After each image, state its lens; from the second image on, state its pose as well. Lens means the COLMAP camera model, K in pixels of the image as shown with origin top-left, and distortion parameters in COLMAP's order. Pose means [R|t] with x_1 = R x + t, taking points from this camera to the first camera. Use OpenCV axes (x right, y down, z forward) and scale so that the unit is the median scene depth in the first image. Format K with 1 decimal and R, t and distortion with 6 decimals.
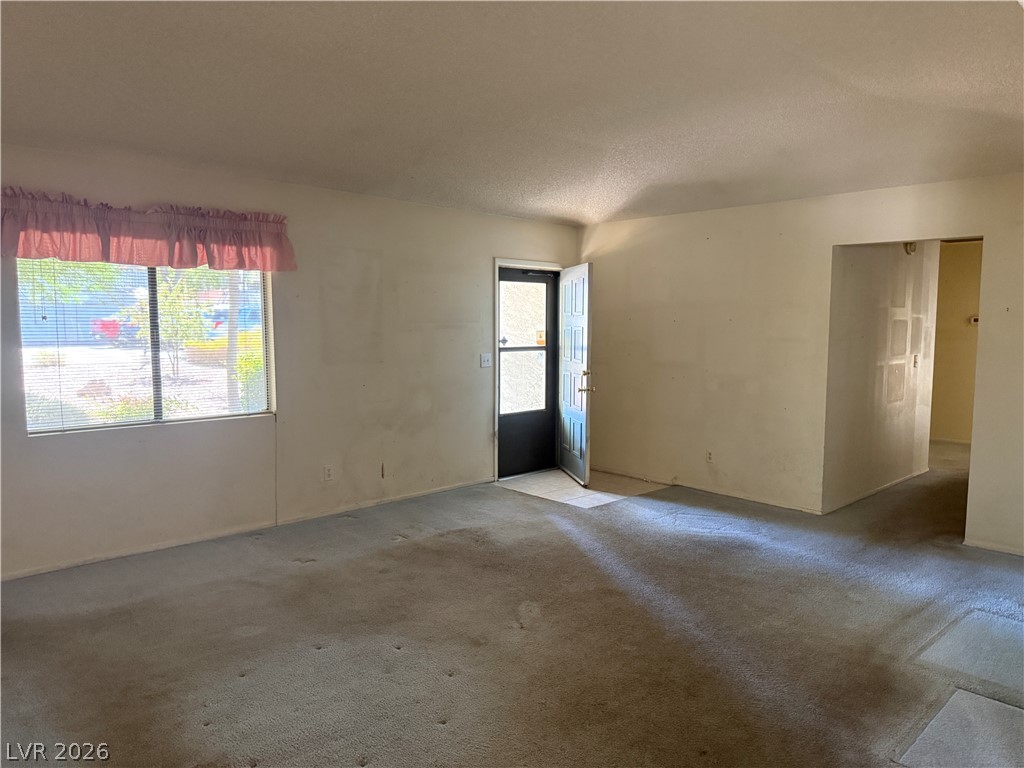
lens RADIAL K [[711.4, 0, 507.5], [0, 711.4, 385.0], [0, 0, 1]] dist [0.027374, -0.052222]
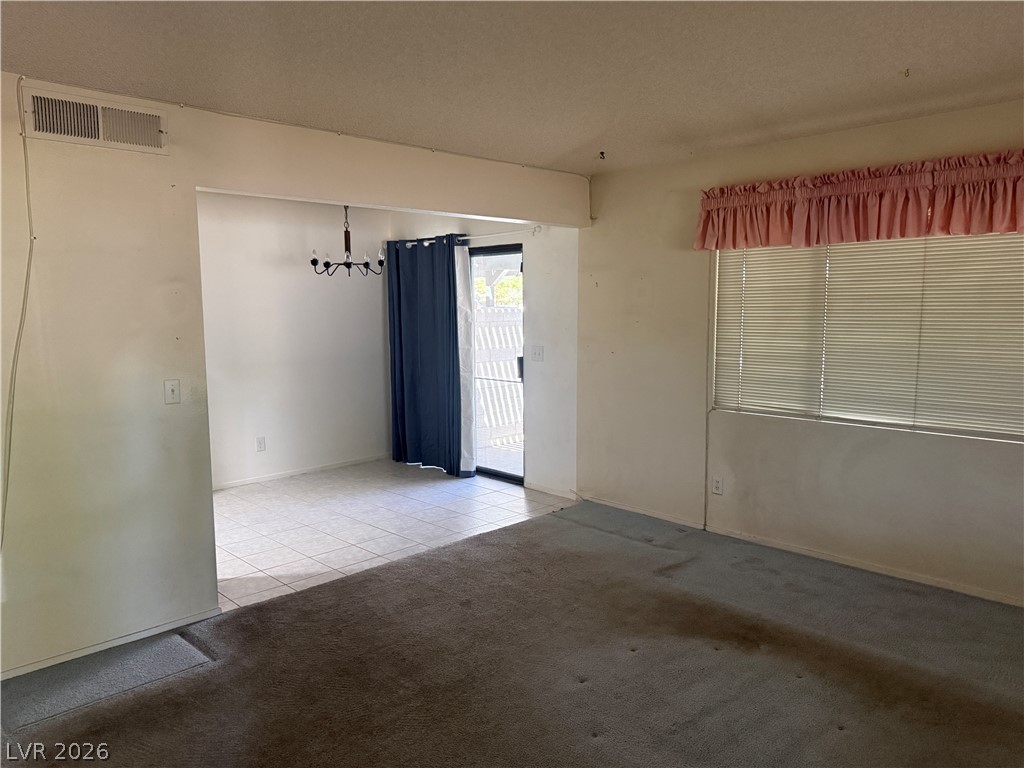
lens RADIAL K [[711.4, 0, 520.9], [0, 711.4, 389.7], [0, 0, 1]] dist [0.027374, -0.052222]
pose [[-0.999823, 0.012970, -0.013595, 0.009410], [0.010003, 0.979906, 0.199208, -0.104166], [0.015905, 0.199037, -0.979863, 1.123989]]
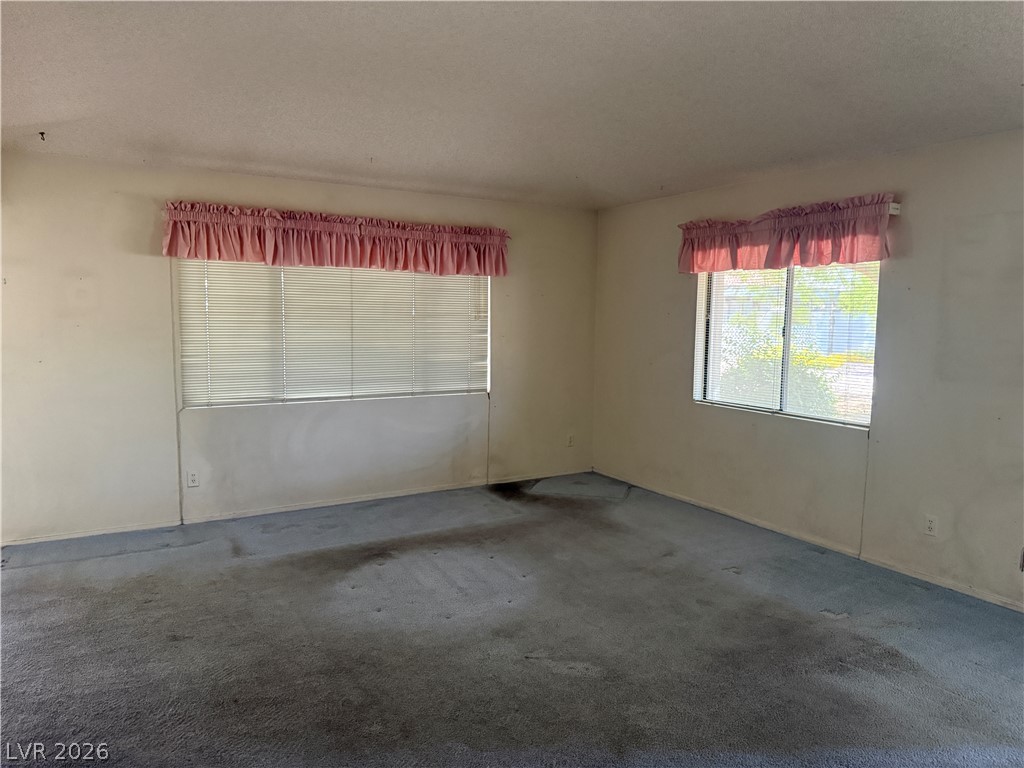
lens RADIAL K [[711.4, 0, 516.2], [0, 711.4, 380.2], [0, 0, 1]] dist [0.027374, -0.052222]
pose [[-0.217482, 0.091499, -0.971766, 0.652699], [-0.094488, 0.988947, 0.114263, -0.083684], [0.971480, 0.116671, -0.206432, 0.844097]]
